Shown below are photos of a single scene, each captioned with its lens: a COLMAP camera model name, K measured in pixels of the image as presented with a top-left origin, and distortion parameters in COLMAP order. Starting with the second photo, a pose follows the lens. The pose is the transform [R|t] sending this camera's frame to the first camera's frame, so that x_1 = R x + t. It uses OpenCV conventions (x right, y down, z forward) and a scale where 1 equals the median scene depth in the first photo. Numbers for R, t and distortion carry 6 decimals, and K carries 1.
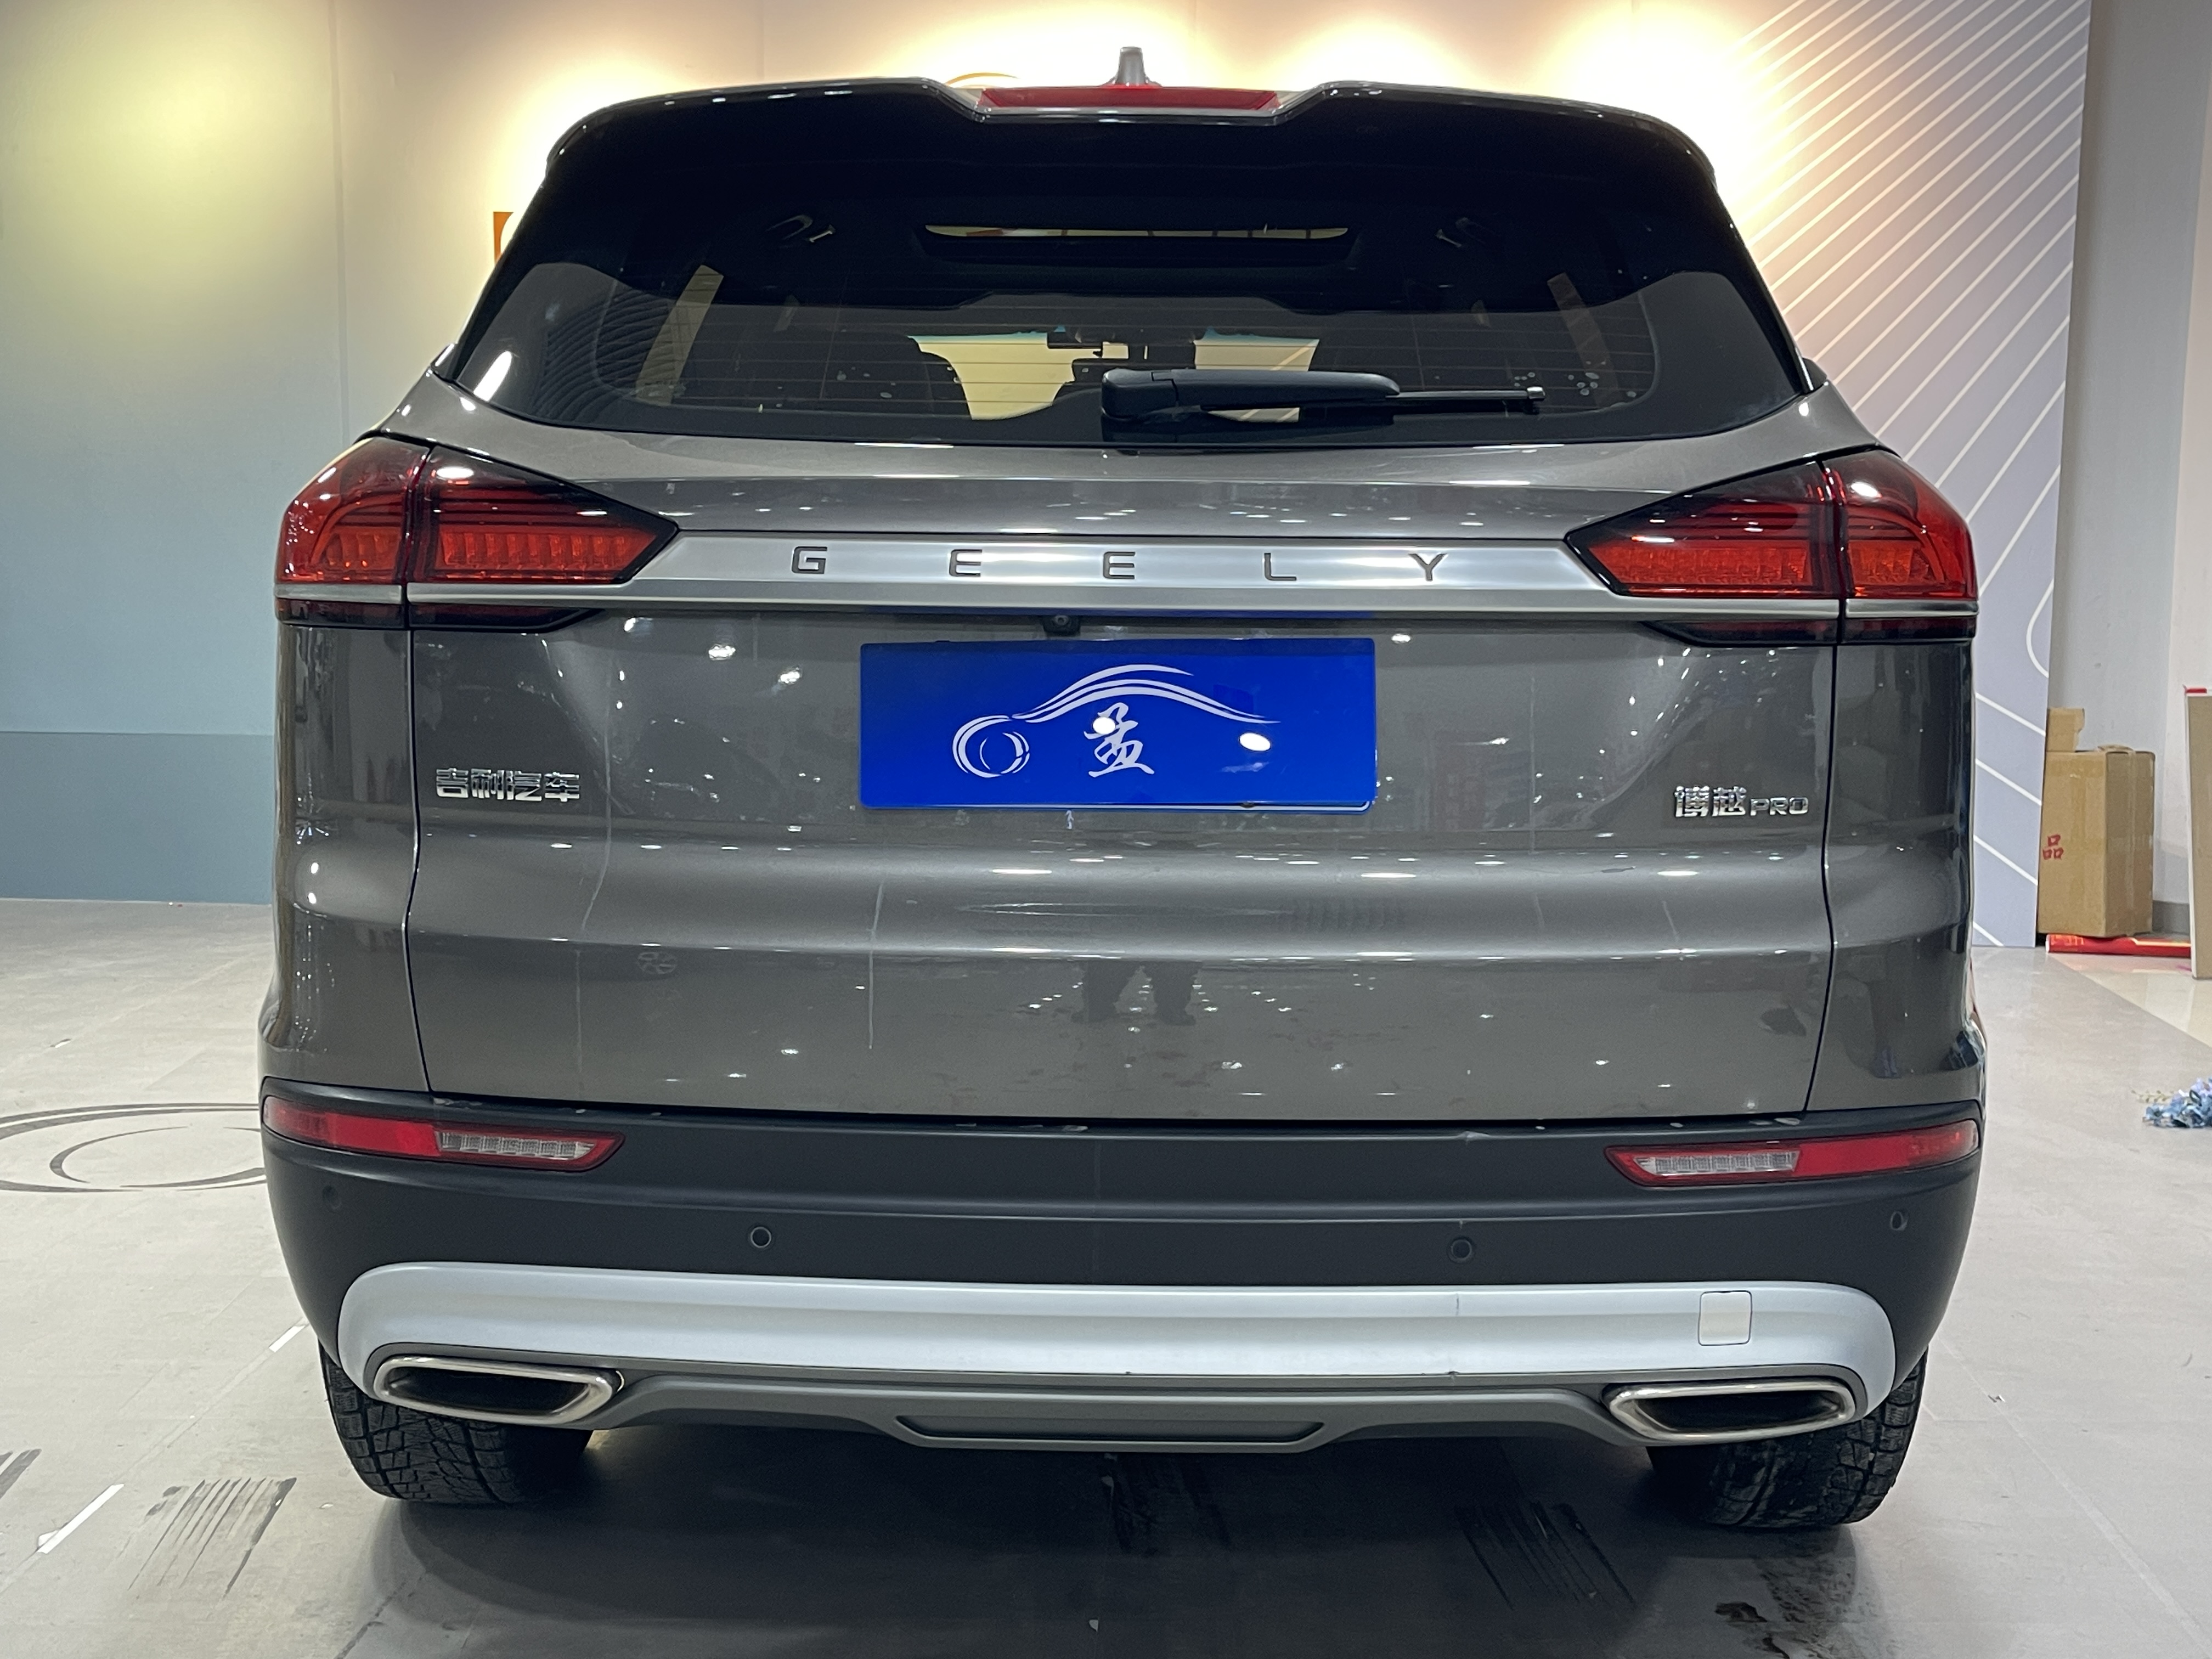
lens RADIAL K [[2431.1, 0, 1106.0], [0, 2431.1, 829.5], [0, 0, 1]] dist [0.114749, -0.220456]
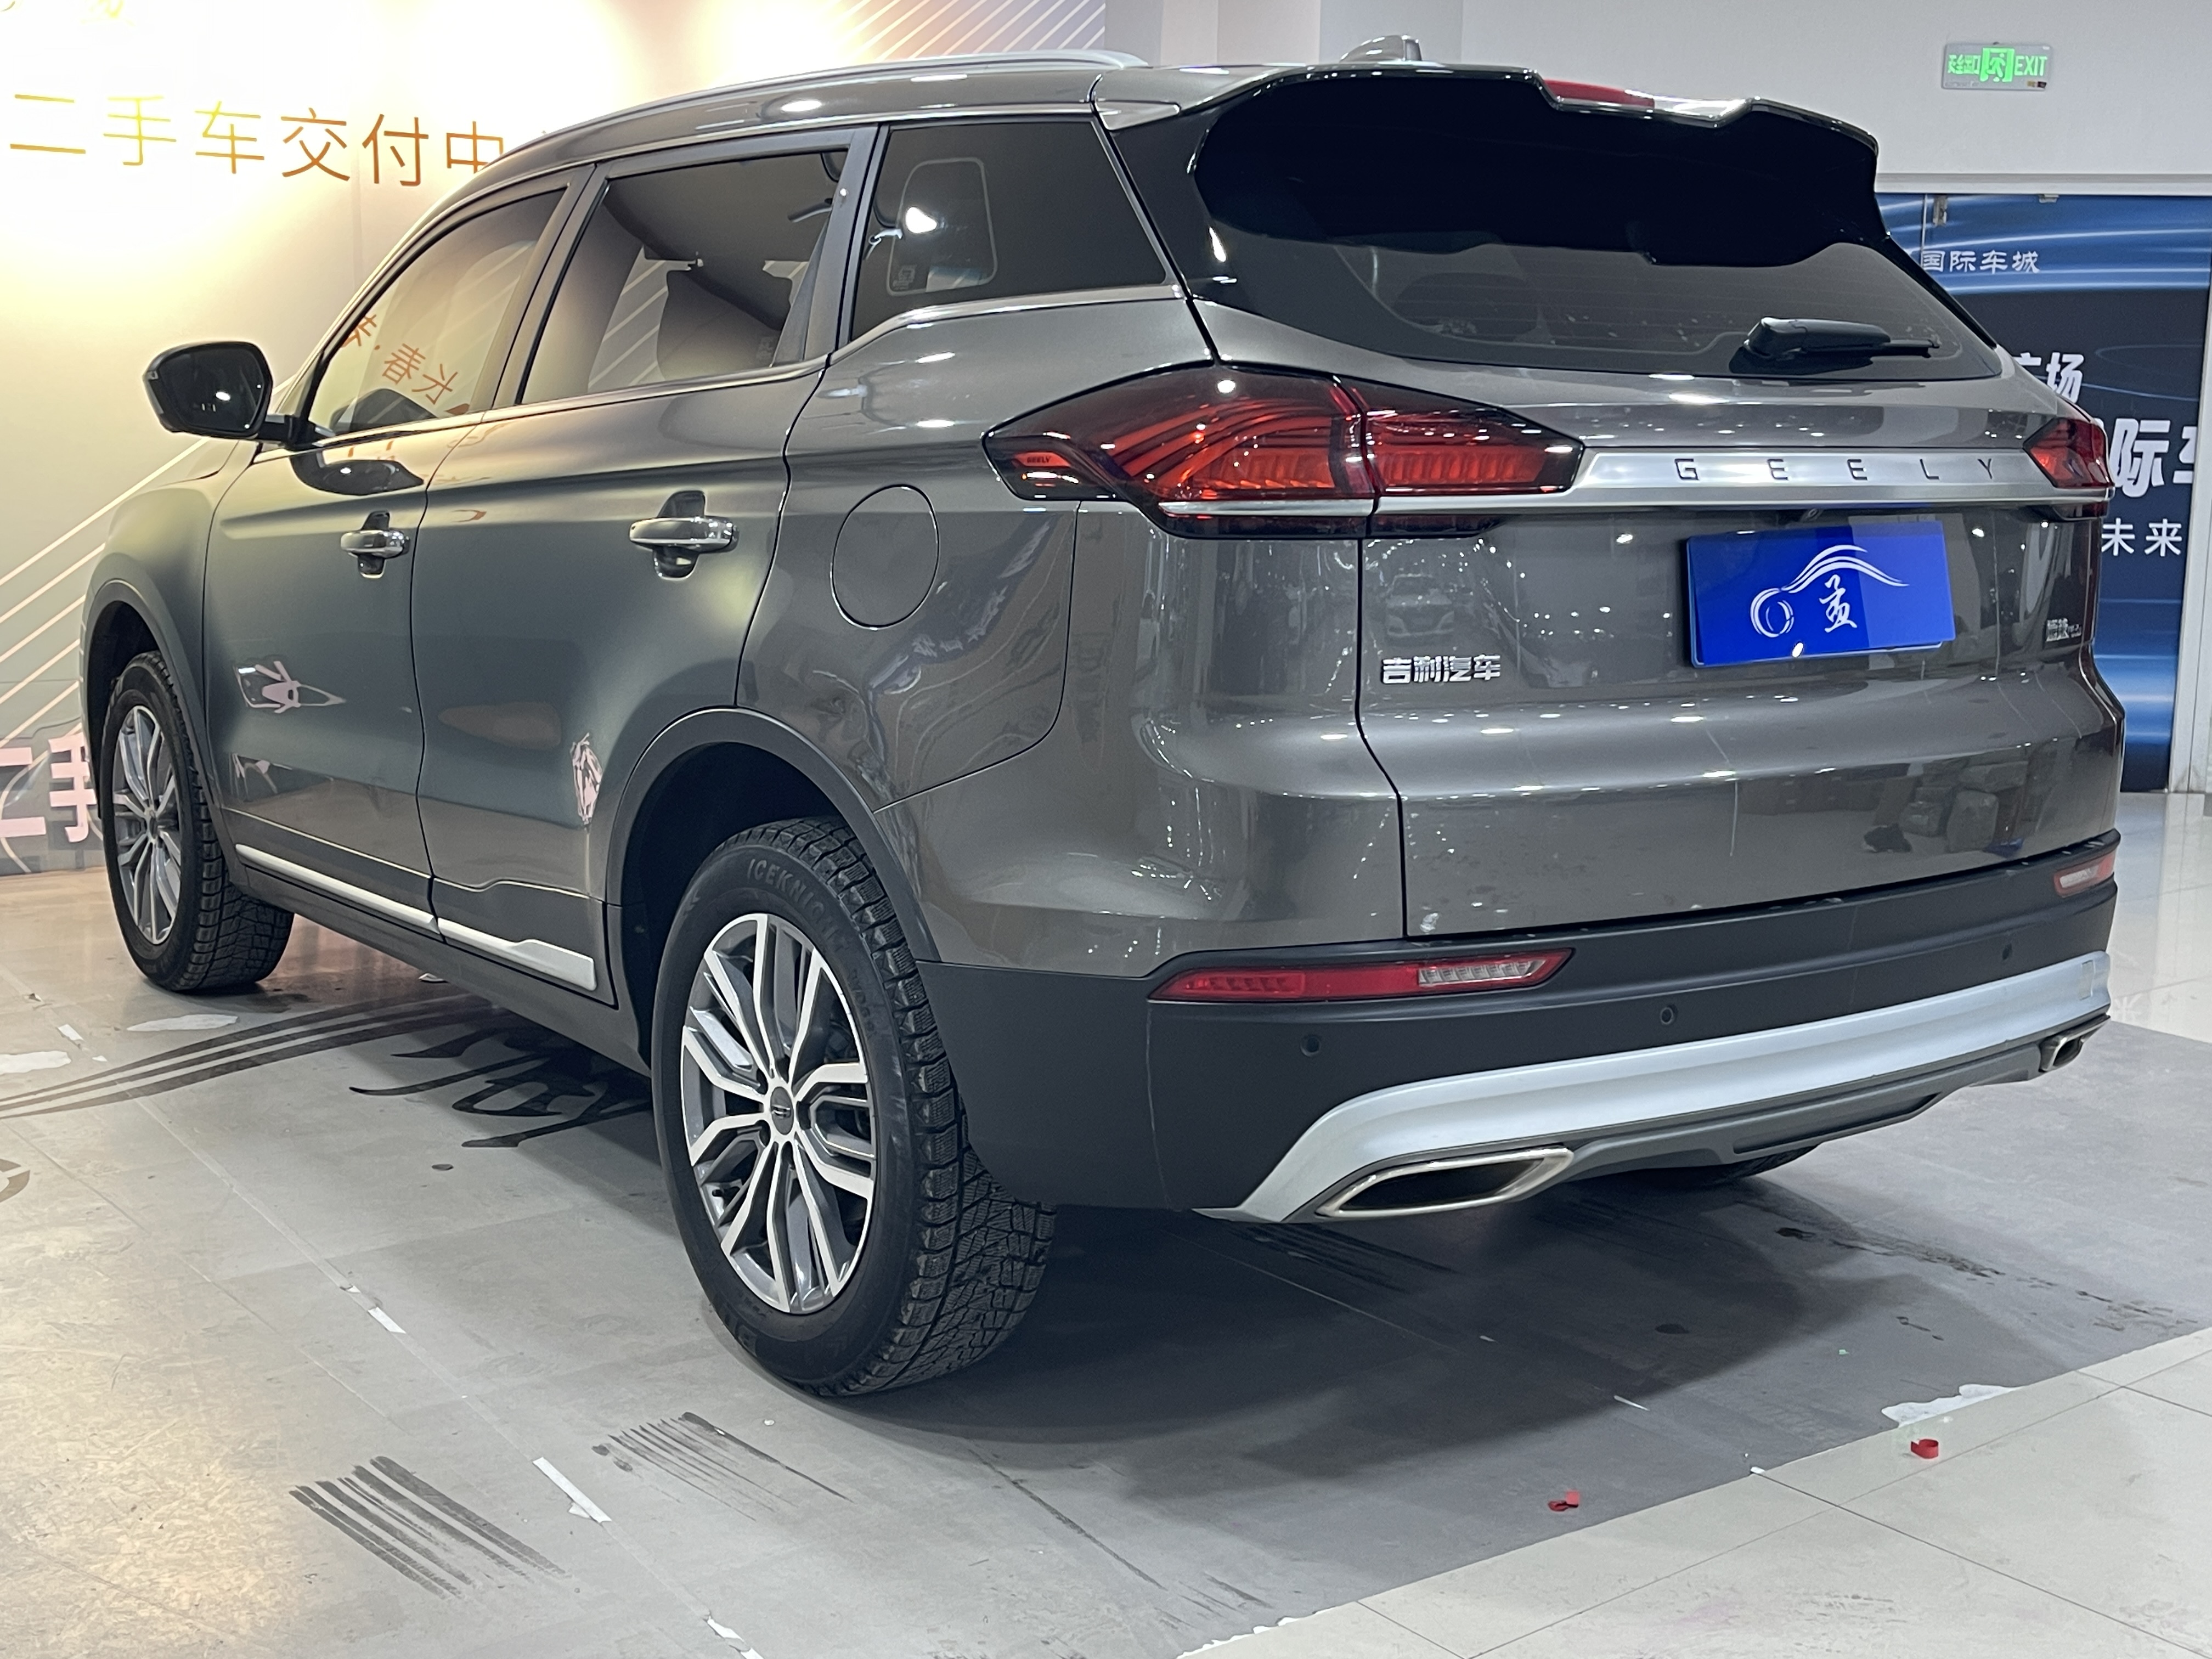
lens RADIAL K [[2431.1, 0, 1106.0], [0, 2431.1, 829.5], [0, 0, 1]] dist [0.114749, -0.220456]
pose [[0.805463, -0.097617, 0.584552, -1.070132], [0.074270, 0.995192, 0.063853, -0.028329], [-0.587974, -0.008017, 0.808840, 0.154551]]
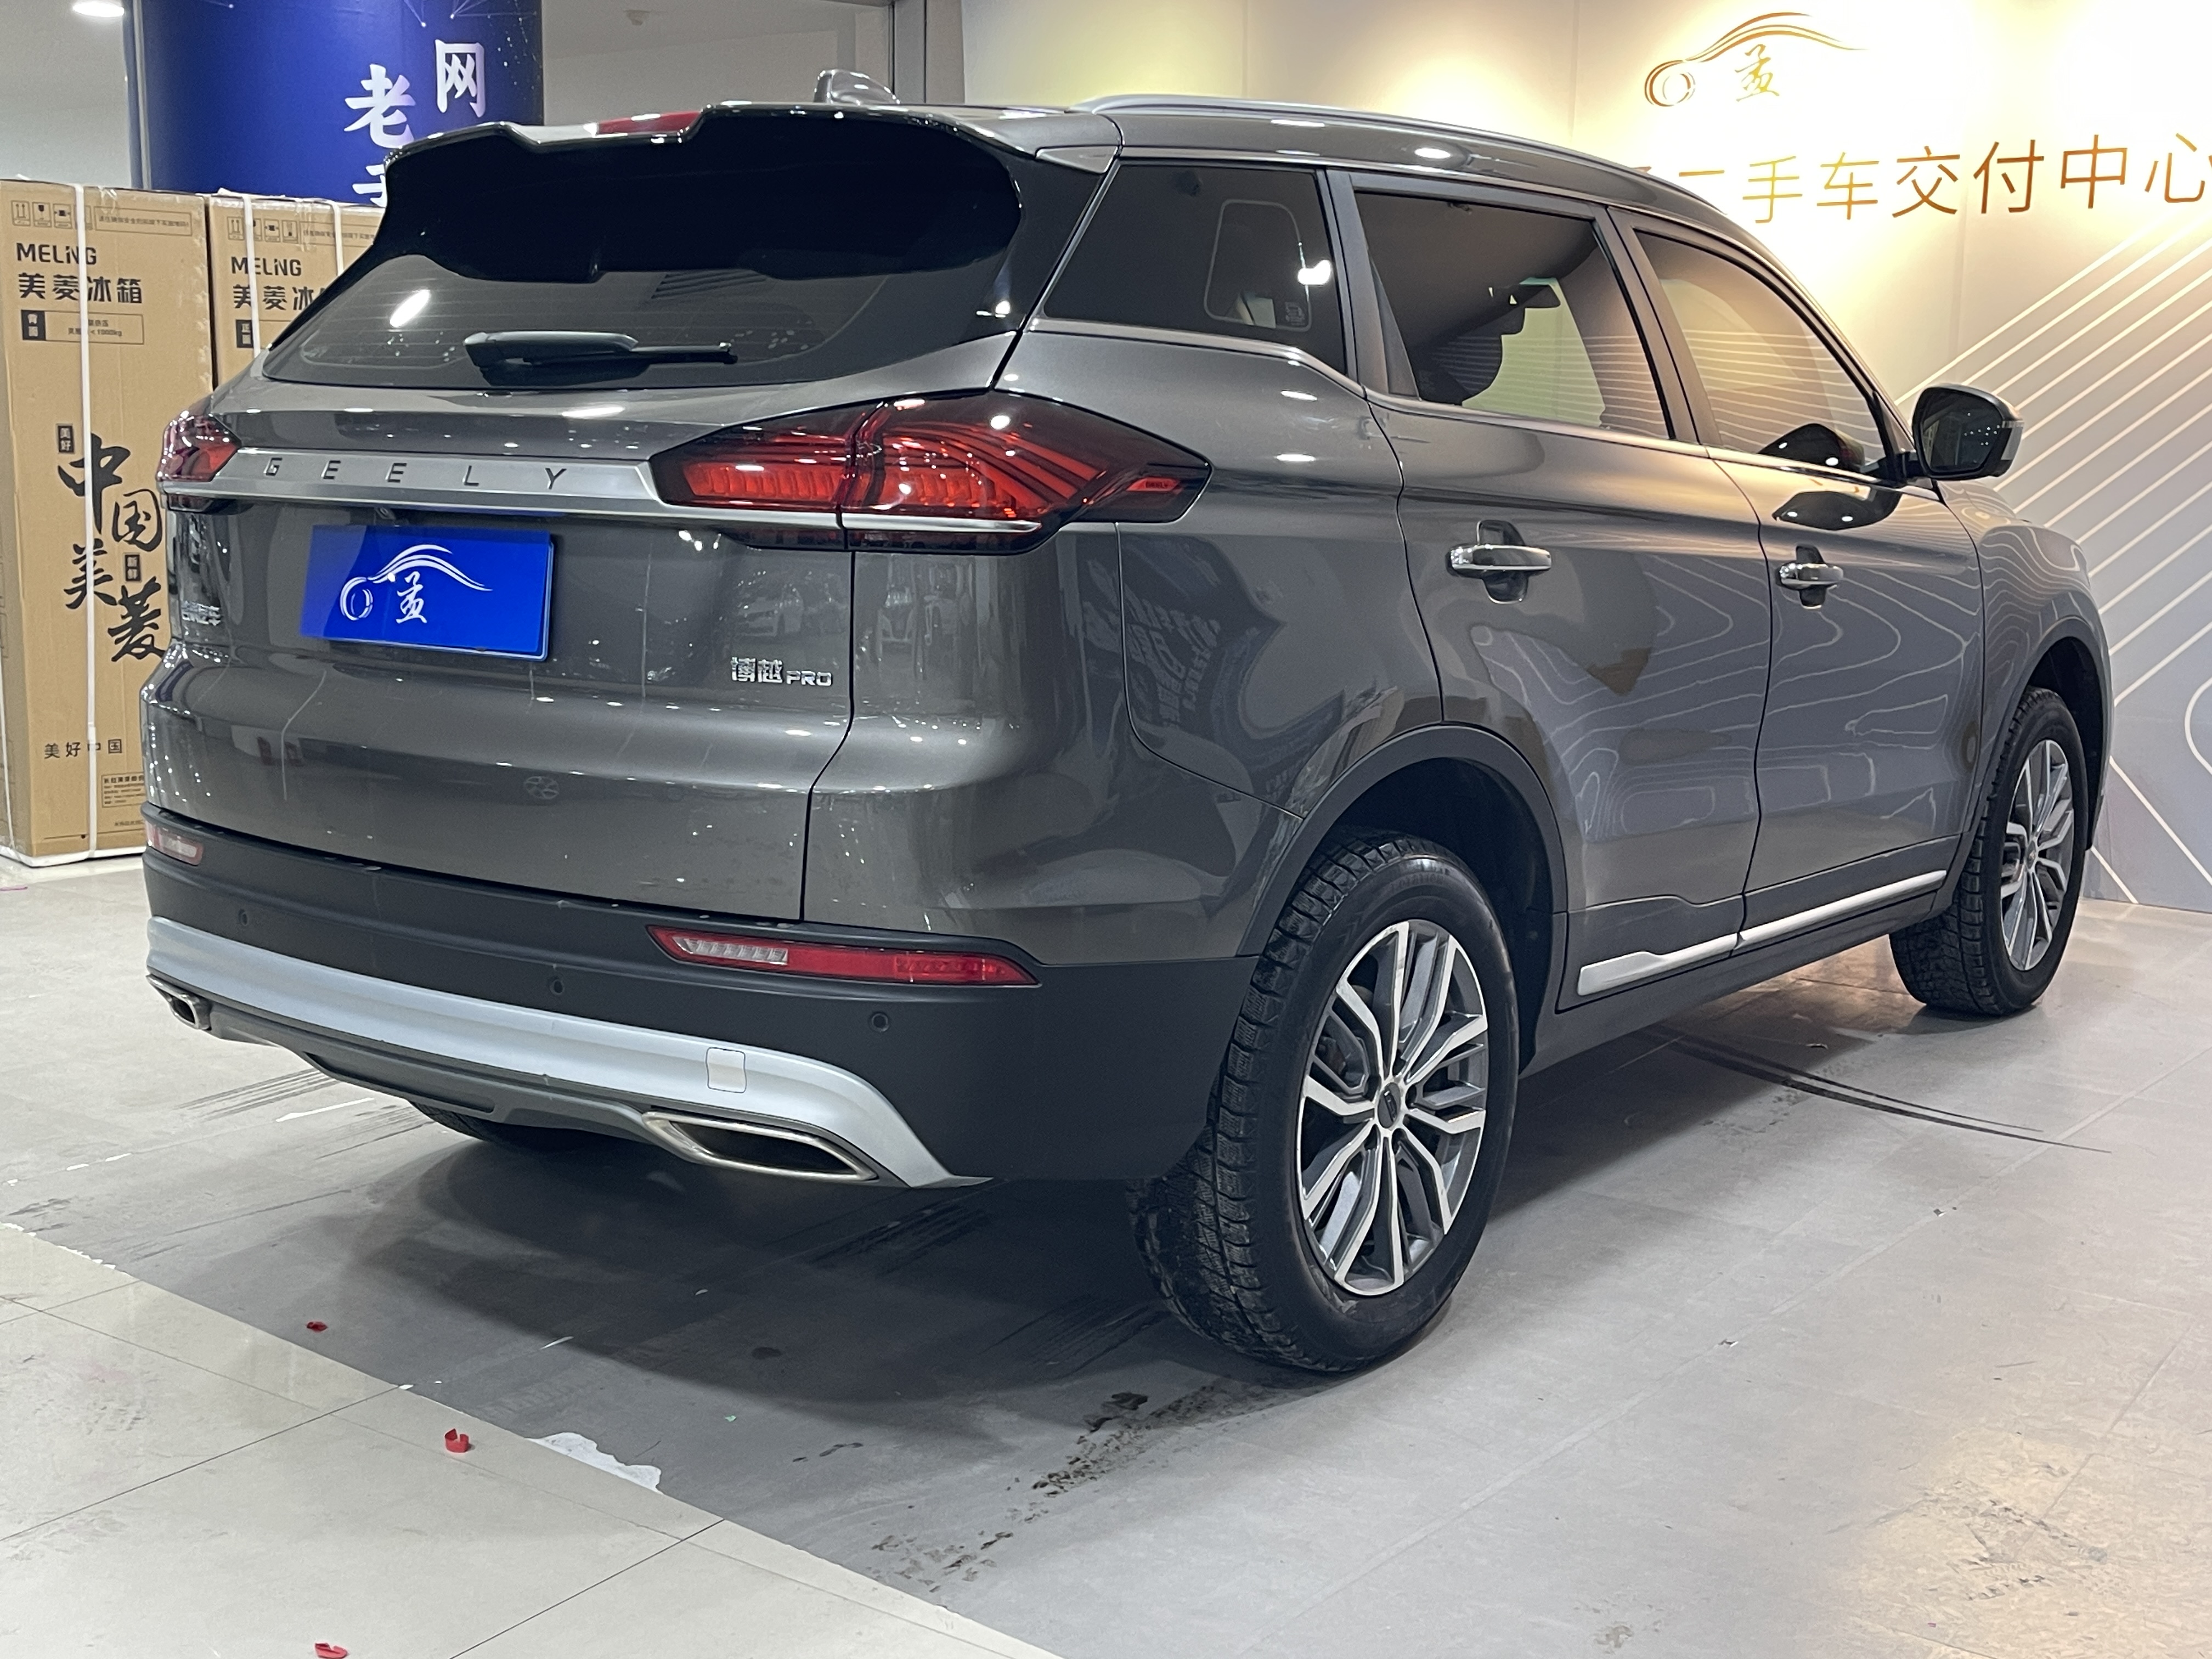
lens RADIAL K [[2431.1, 0, 1106.0], [0, 2431.1, 829.5], [0, 0, 1]] dist [0.114749, -0.220456]
pose [[0.808512, 0.095363, -0.580701, 1.137902], [-0.081573, 0.995418, 0.049892, -0.006583], [0.582798, 0.007031, 0.812587, 0.076772]]
